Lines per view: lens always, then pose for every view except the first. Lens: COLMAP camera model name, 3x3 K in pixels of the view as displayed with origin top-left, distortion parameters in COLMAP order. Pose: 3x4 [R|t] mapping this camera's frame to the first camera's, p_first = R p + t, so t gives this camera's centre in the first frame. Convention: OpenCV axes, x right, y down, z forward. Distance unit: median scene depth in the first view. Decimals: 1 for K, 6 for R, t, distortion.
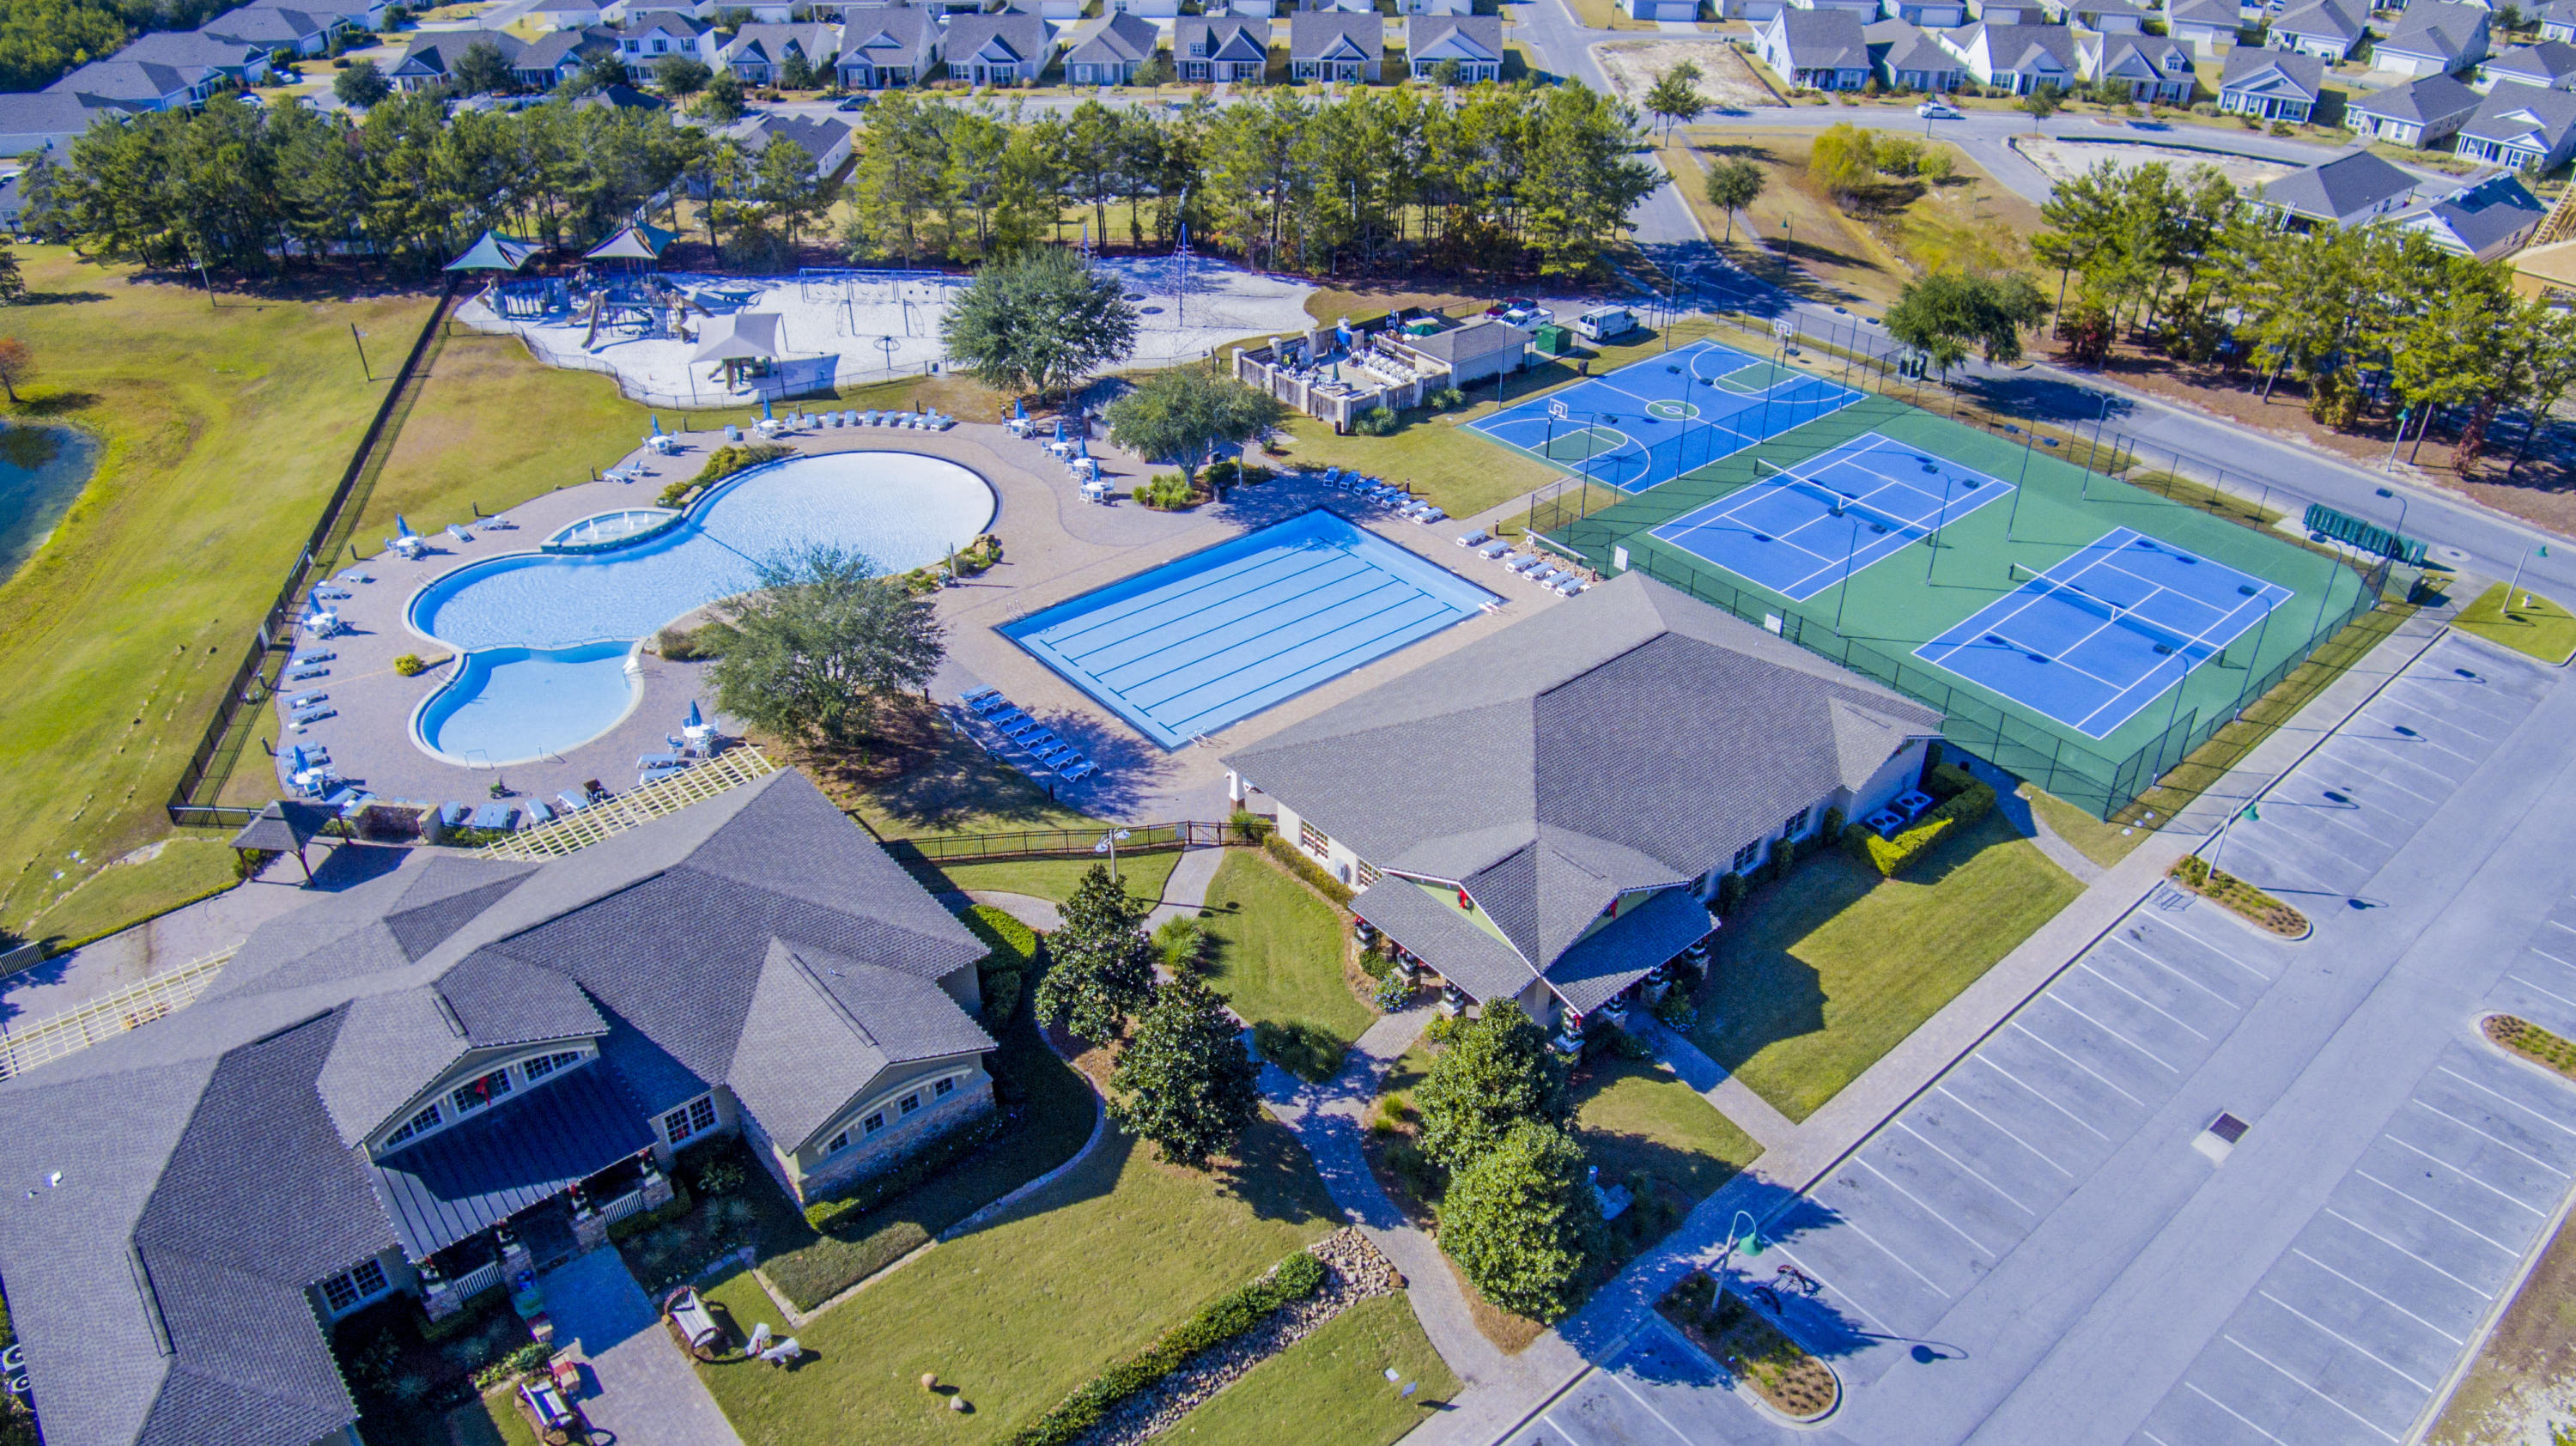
lens RADIAL K [[1746.2, 0, 1293.7], [0, 1746.2, 686.7], [0, 0, 1]] dist [-0.080426, 0.010210]
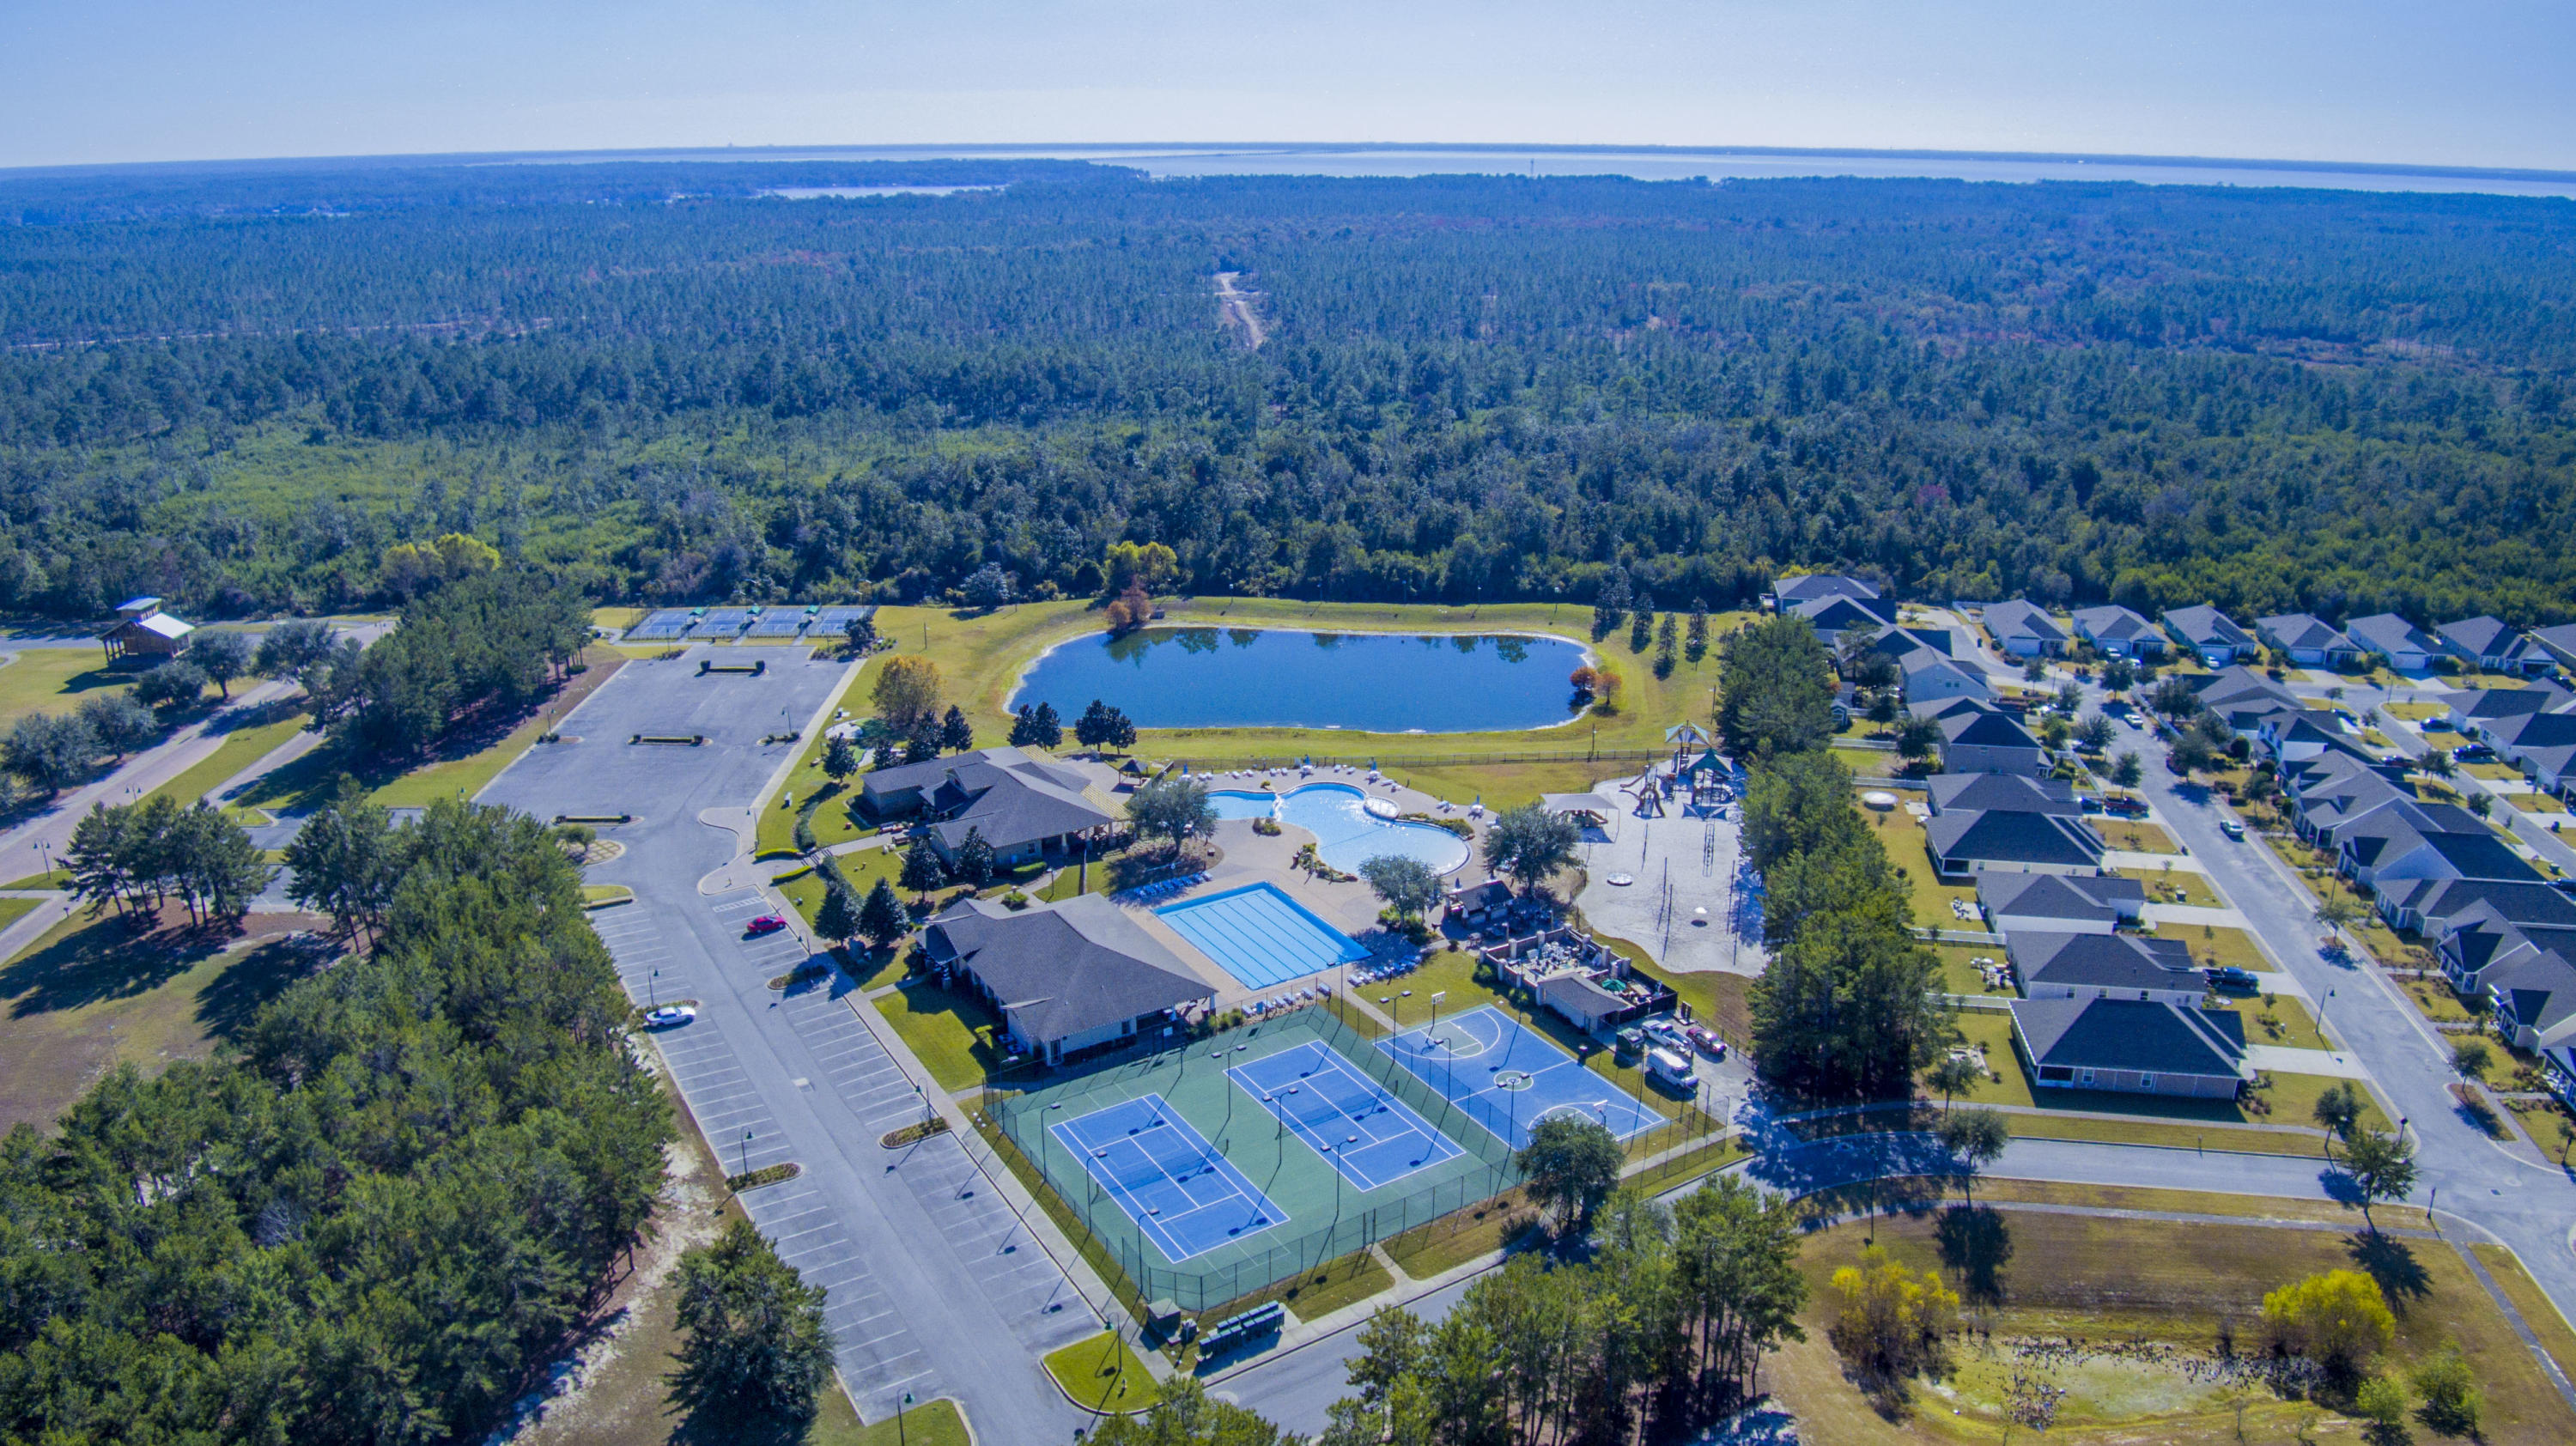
lens RADIAL K [[1746.2, 0, 1293.7], [0, 1746.2, 686.7], [0, 0, 1]] dist [-0.080426, 0.010210]
pose [[-0.149934, 0.294116, -0.943936, 1.475848], [-0.517413, 0.790212, 0.328403, -0.780915], [0.842499, 0.537643, 0.033700, 0.664166]]
